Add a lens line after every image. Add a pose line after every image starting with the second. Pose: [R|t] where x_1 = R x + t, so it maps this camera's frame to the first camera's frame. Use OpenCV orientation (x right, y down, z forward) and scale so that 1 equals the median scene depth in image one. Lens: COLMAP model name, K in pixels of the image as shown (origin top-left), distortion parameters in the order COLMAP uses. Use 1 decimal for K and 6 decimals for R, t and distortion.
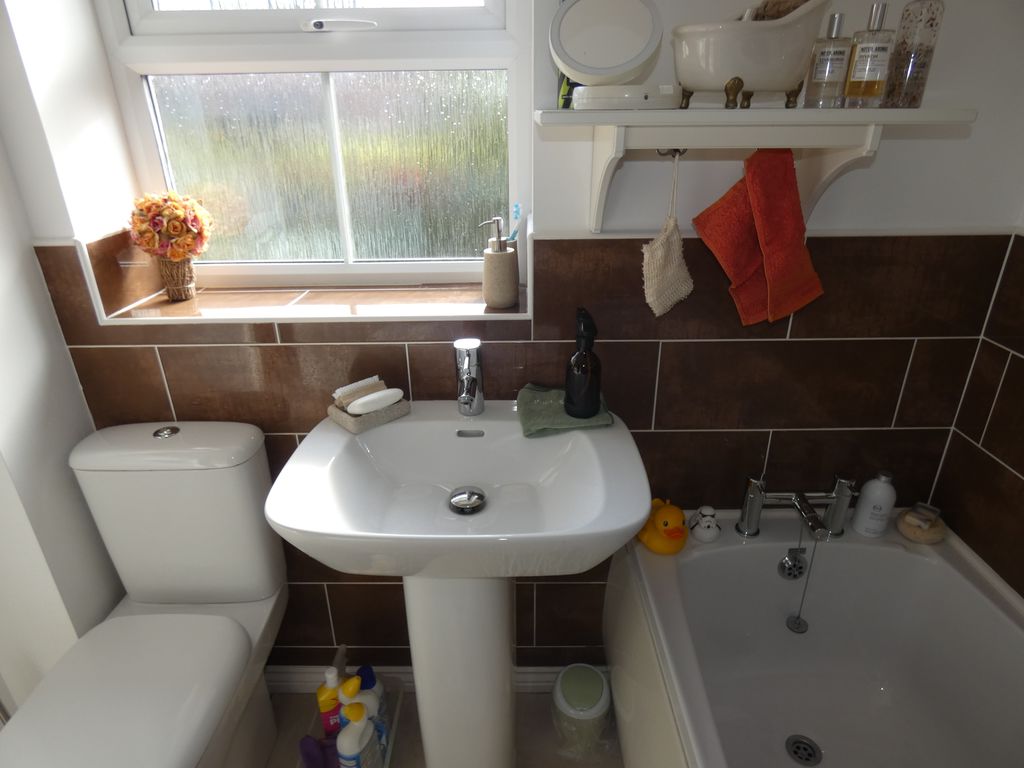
lens RADIAL K [[611.8, 0, 511.3], [0, 611.8, 379.1], [0, 0, 1]] dist [-0.001438, 0.001752]
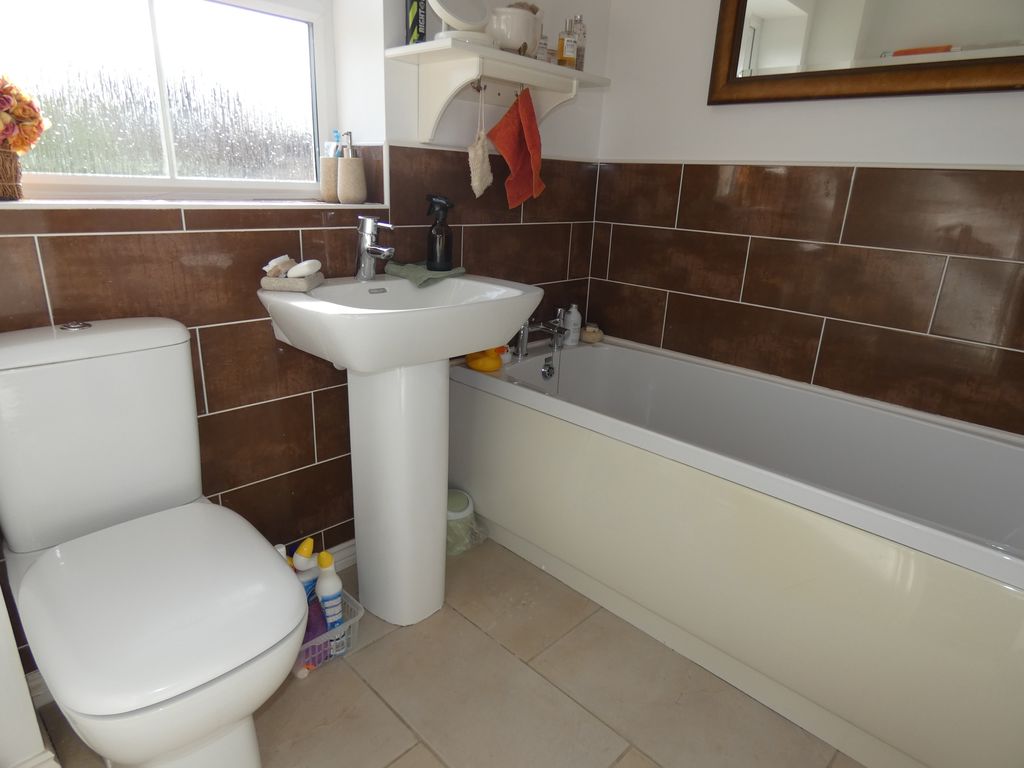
lens RADIAL K [[611.8, 0, 511.3], [0, 611.8, 379.1], [0, 0, 1]] dist [-0.001438, 0.001752]
pose [[0.696974, -0.179290, 0.694321, -0.768099], [0.241553, 0.970354, 0.008092, 0.315241], [-0.675188, 0.162076, 0.719620, -0.078987]]
